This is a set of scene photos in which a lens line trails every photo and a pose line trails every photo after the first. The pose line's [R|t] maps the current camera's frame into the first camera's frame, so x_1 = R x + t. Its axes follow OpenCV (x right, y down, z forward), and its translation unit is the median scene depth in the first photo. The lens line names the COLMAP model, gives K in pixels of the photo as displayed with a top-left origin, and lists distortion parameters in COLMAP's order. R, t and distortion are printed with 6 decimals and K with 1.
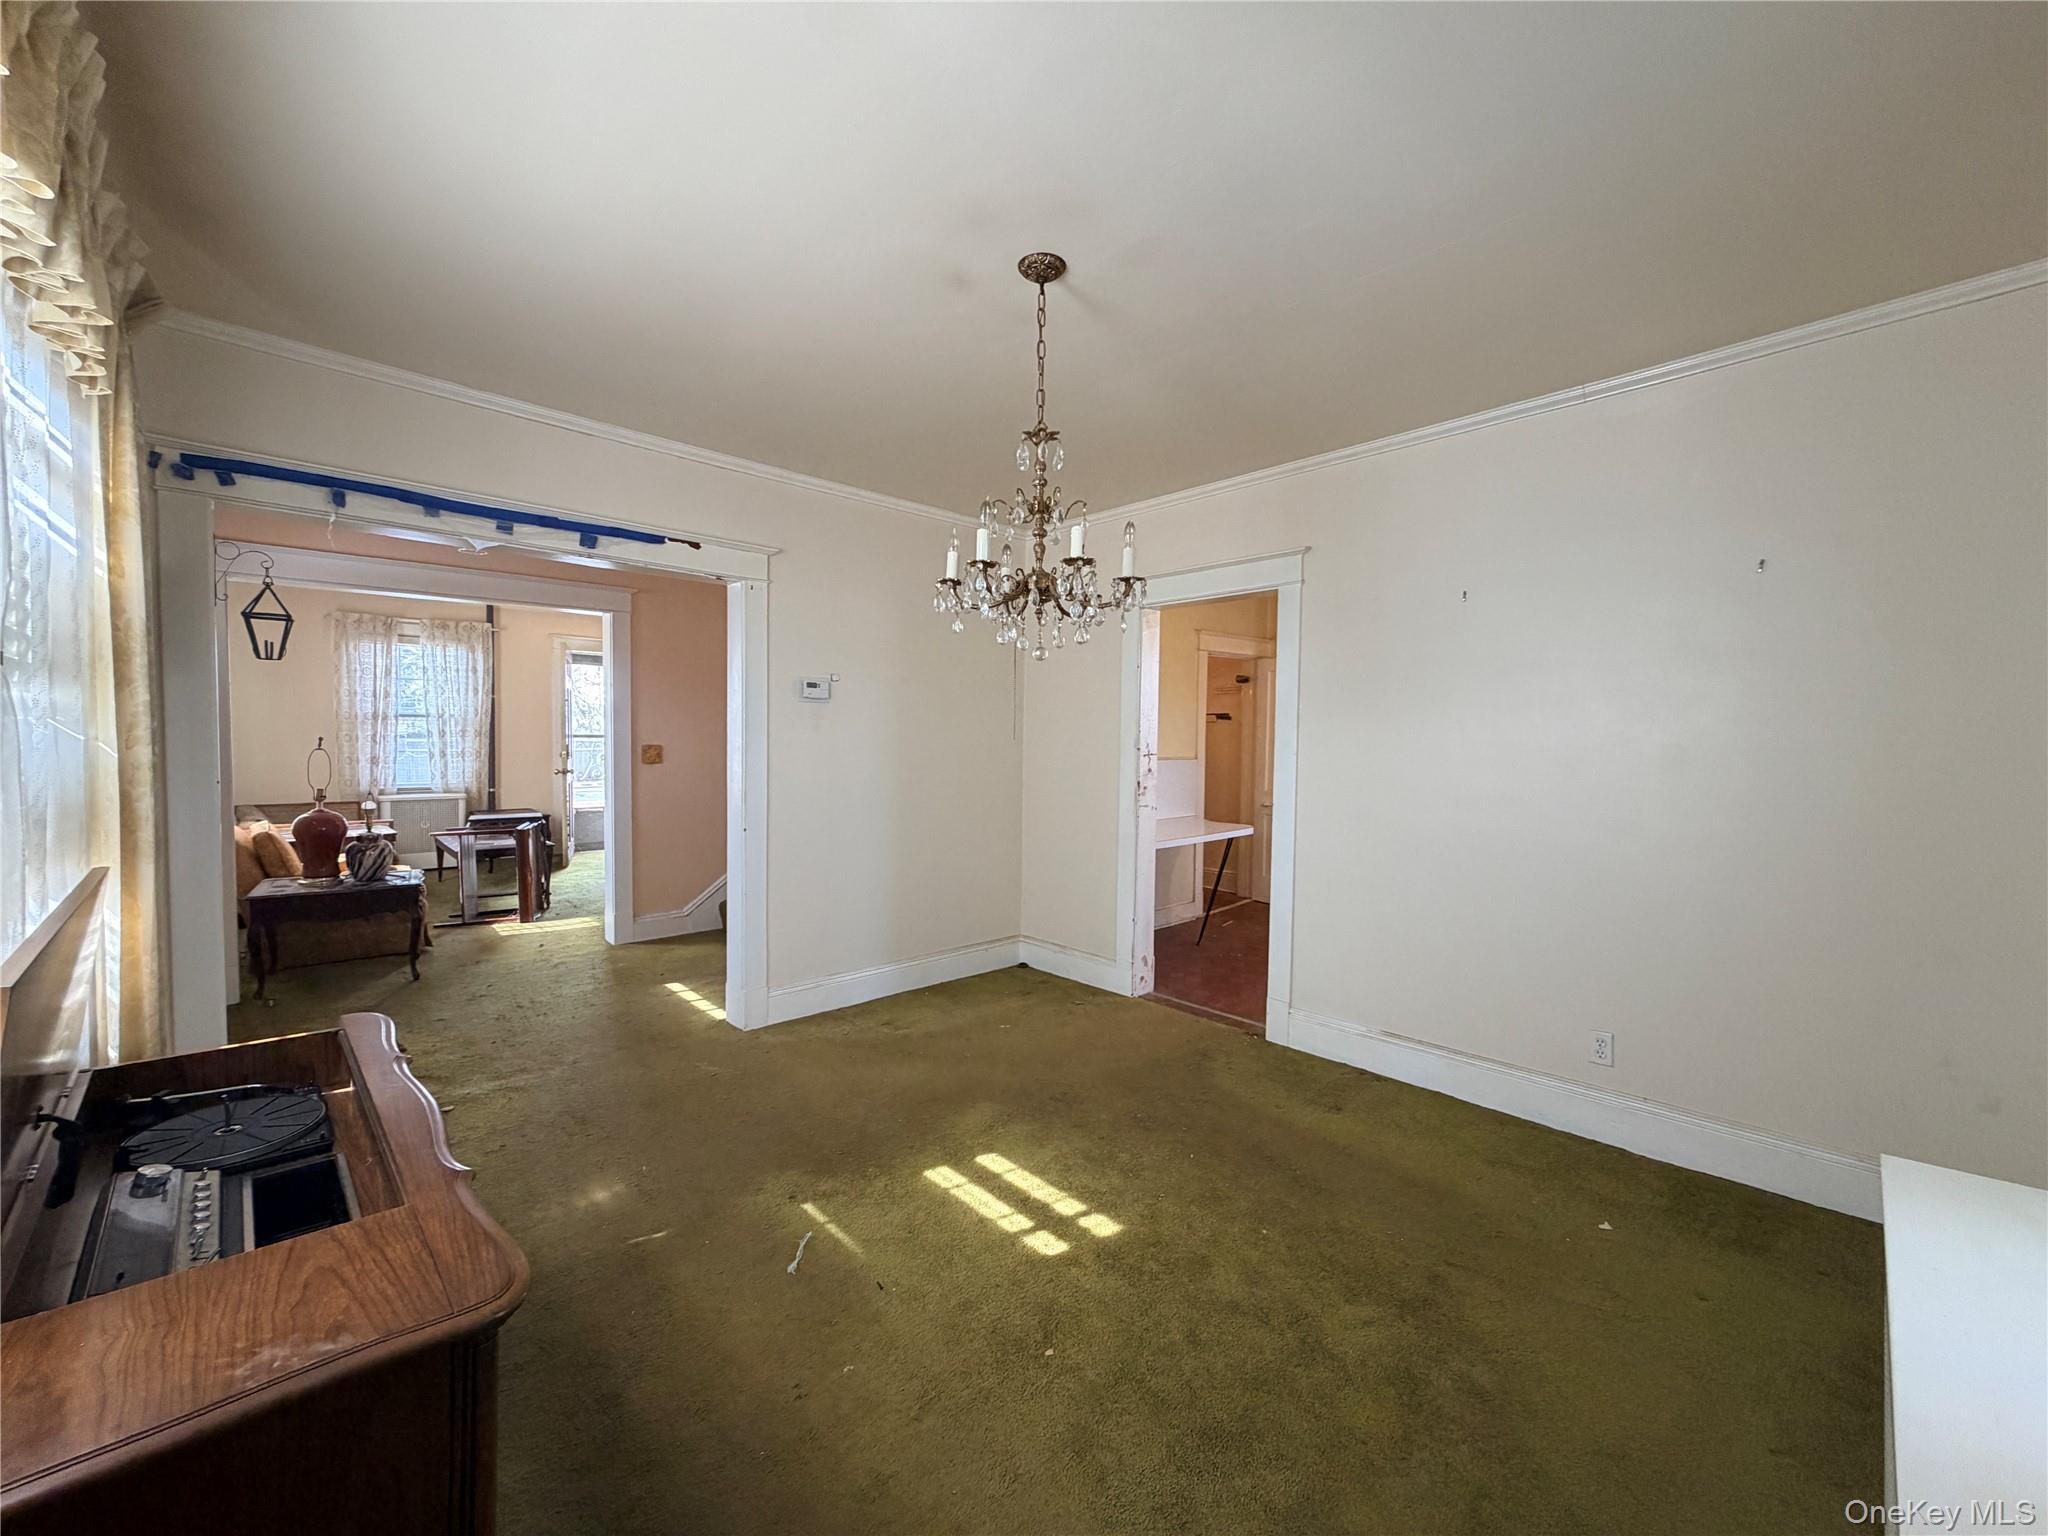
lens RADIAL K [[815.2, 0, 1023.7], [0, 815.2, 762.9], [0, 0, 1]] dist [-0.002943, -0.000004]
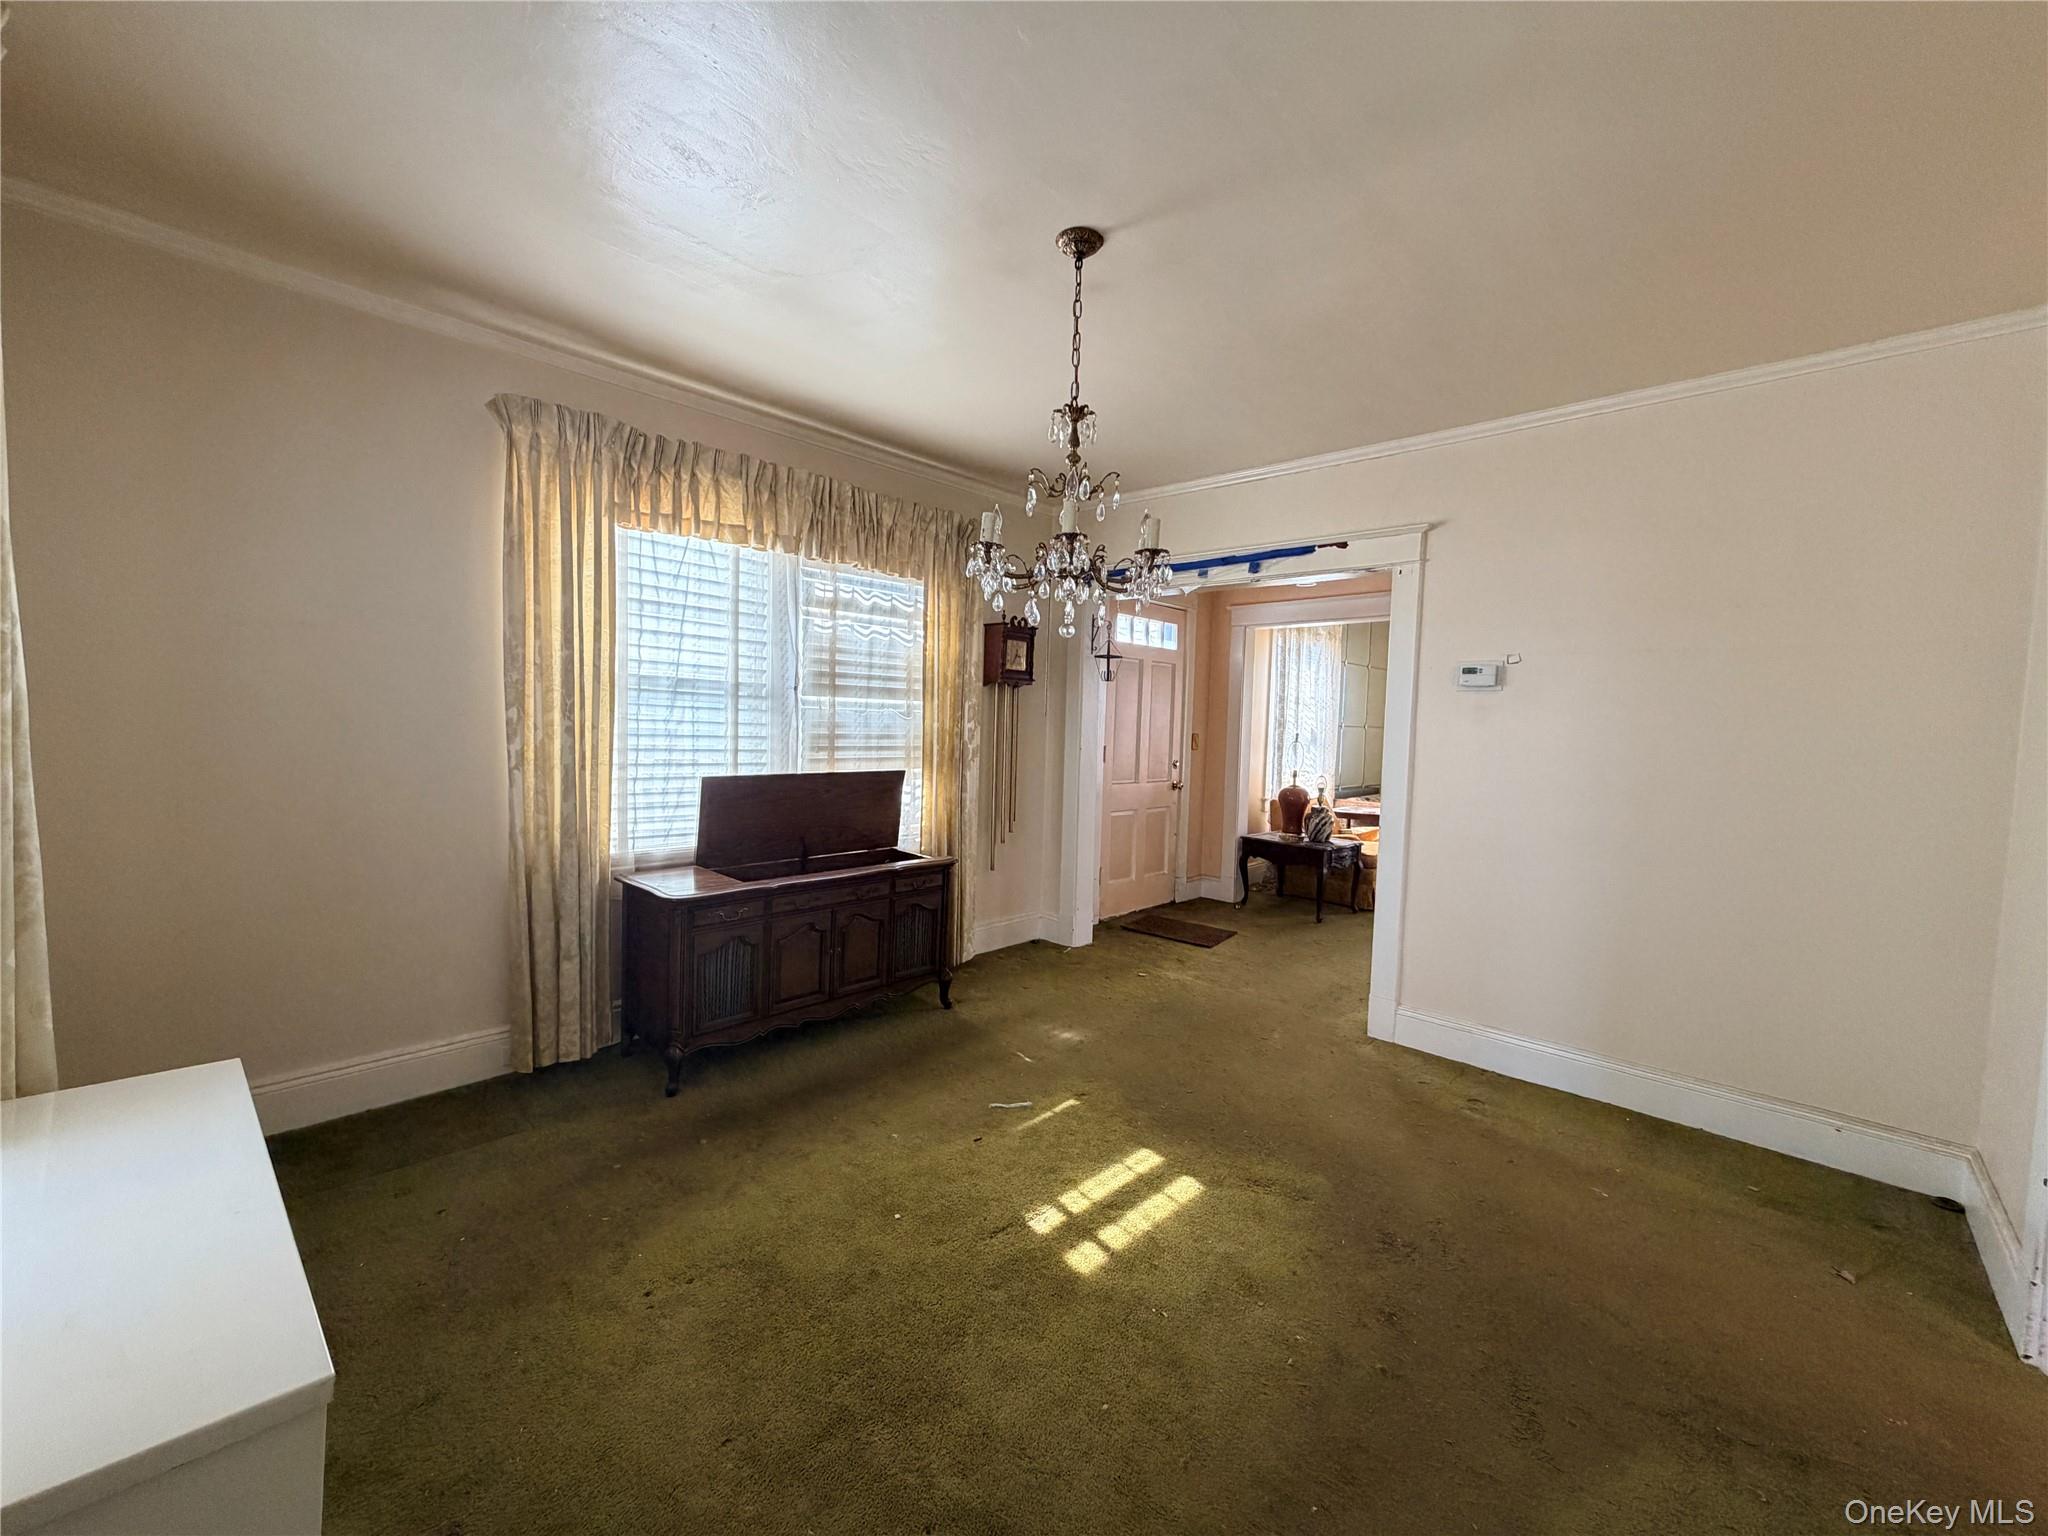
lens RADIAL K [[815.2, 0, 1024.7], [0, 815.2, 771.7], [0, 0, 1]] dist [-0.002943, -0.000004]
pose [[0.054485, 0.045944, -0.997457, 0.701115], [-0.065559, 0.996950, 0.042340, 0.003507], [0.996360, 0.063086, 0.057331, 0.624544]]
